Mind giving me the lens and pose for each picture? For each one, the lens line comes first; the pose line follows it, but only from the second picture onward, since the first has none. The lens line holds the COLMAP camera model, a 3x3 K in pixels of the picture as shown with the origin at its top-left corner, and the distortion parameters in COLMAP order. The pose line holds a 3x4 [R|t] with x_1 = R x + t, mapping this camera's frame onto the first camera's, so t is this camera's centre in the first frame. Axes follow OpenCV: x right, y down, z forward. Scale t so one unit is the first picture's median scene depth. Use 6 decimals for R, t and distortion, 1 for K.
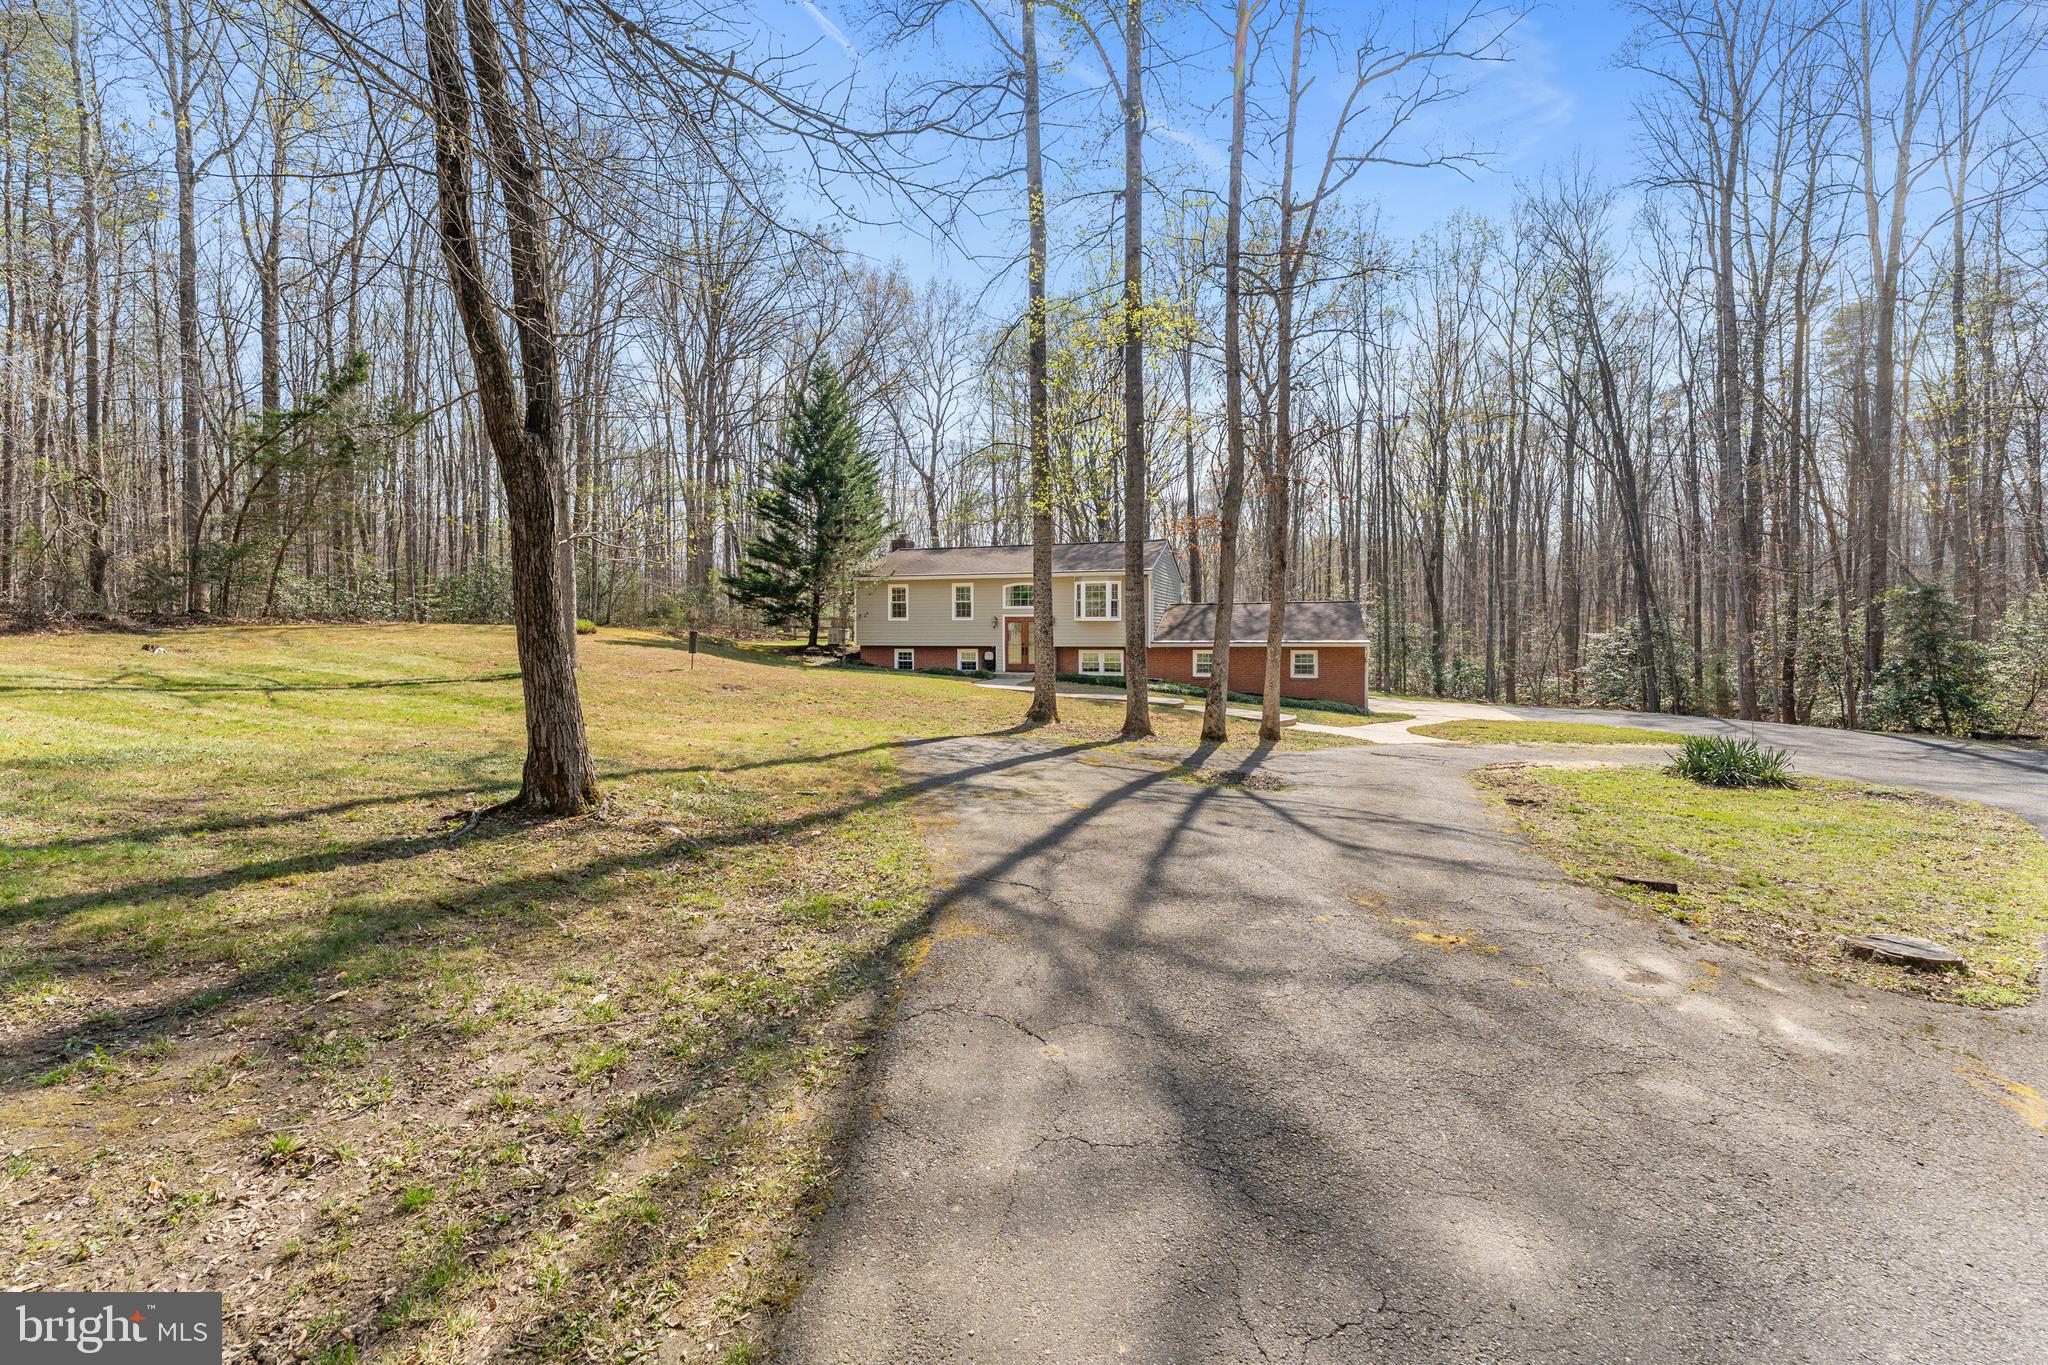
lens RADIAL K [[809.6, 0, 1021.8], [0, 809.6, 666.7], [0, 0, 1]] dist [-0.004844, -0.000030]
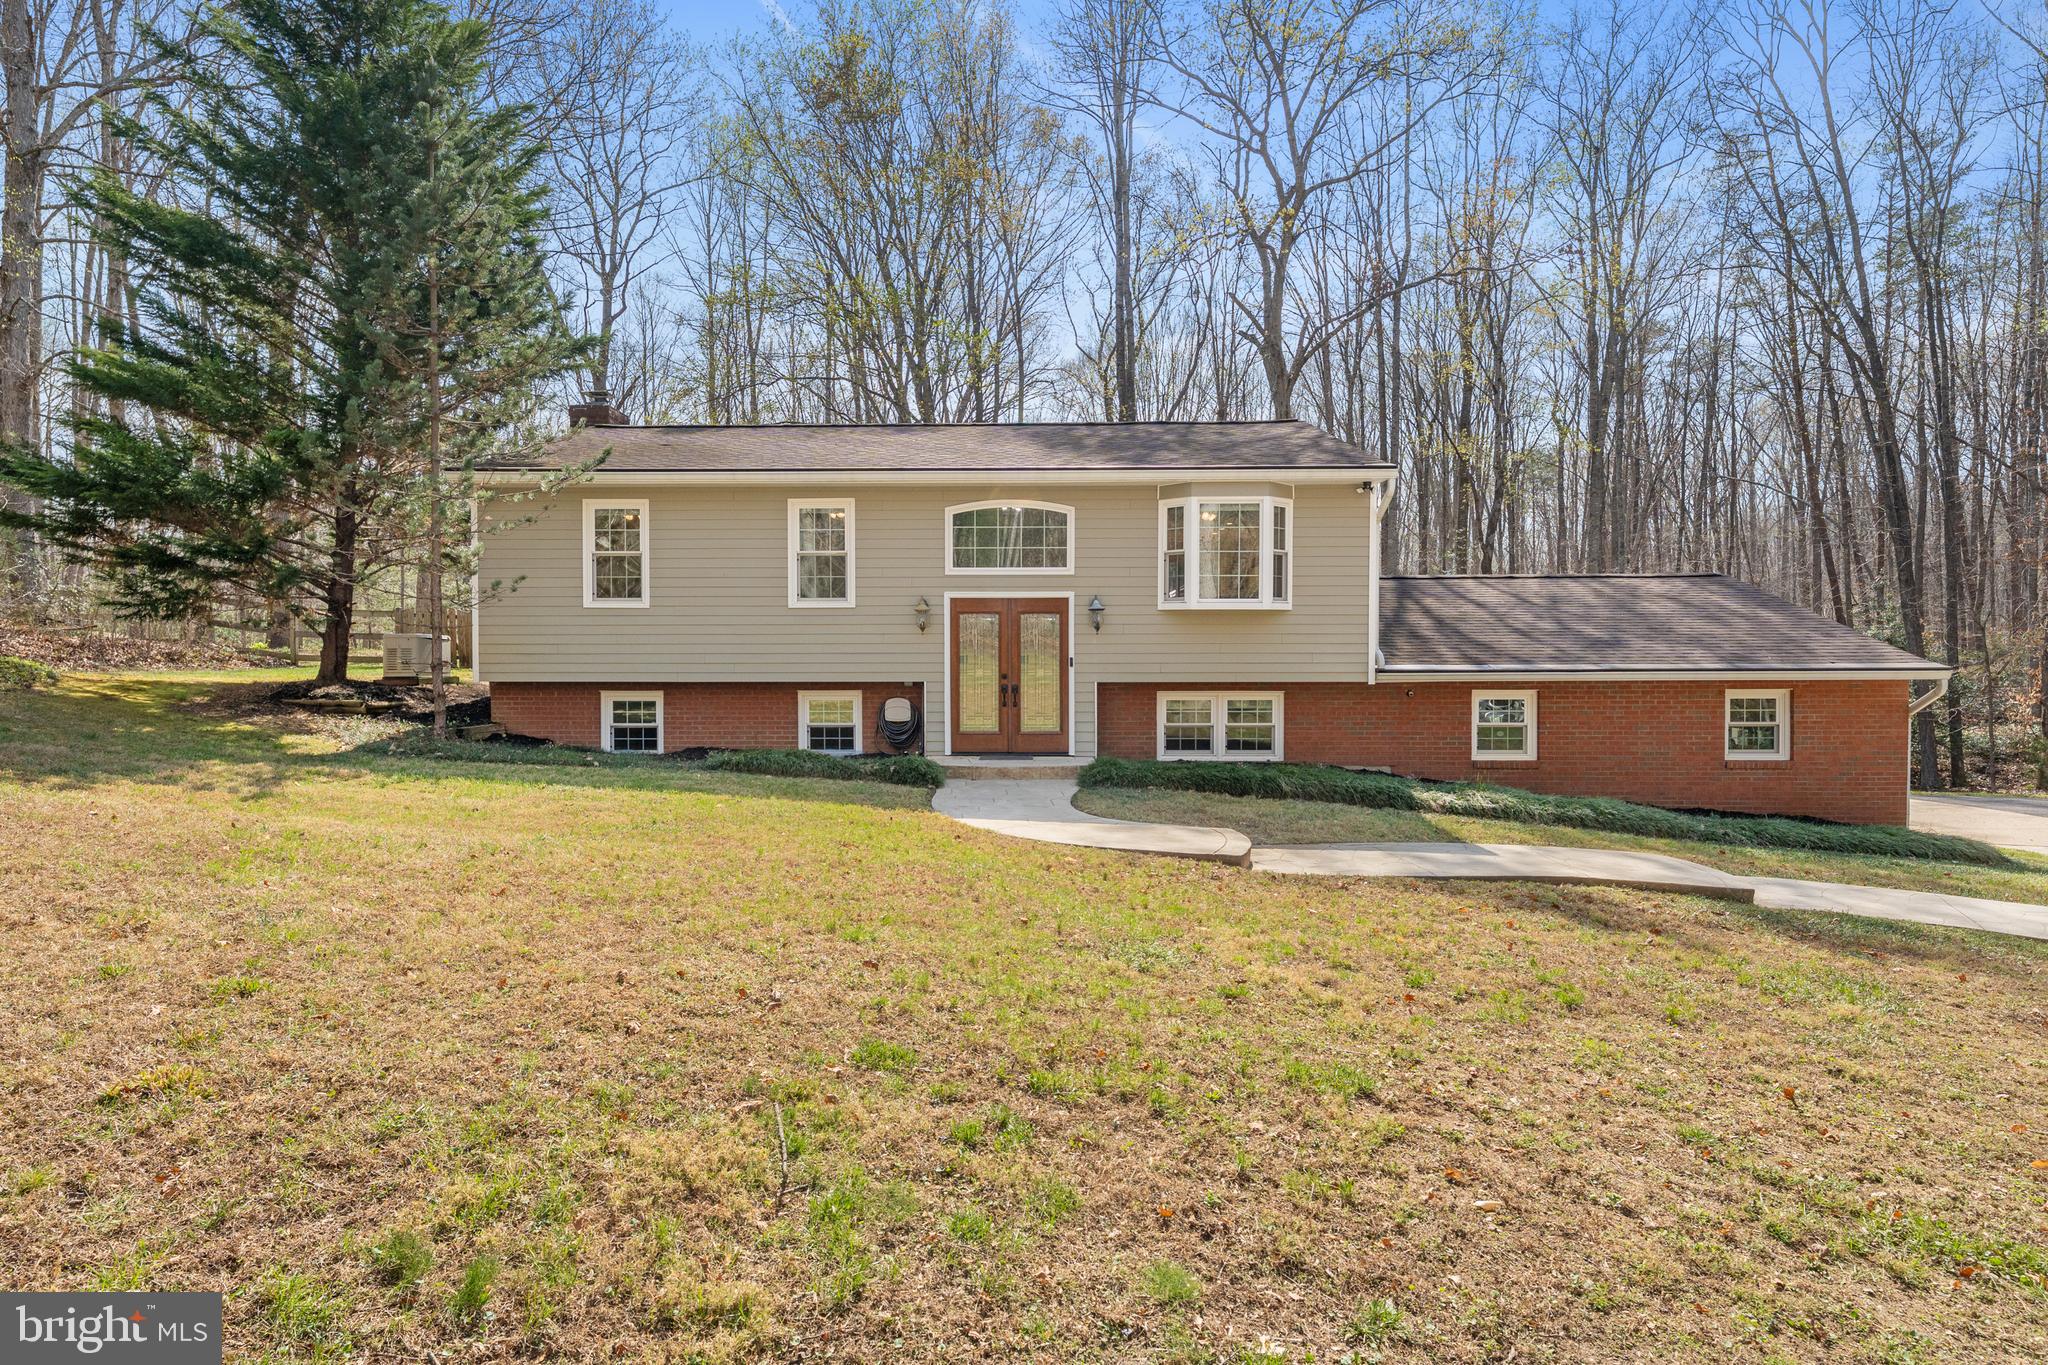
lens RADIAL K [[1035.4, 0, 1024.0], [0, 1035.4, 682.5], [0, 0, 1]] dist [0.003647, 0.000637]
pose [[0.958909, -0.007978, 0.283603, -0.114168], [0.012388, 0.999829, -0.013759, -0.018104], [-0.283444, 0.016707, 0.958843, 0.546600]]
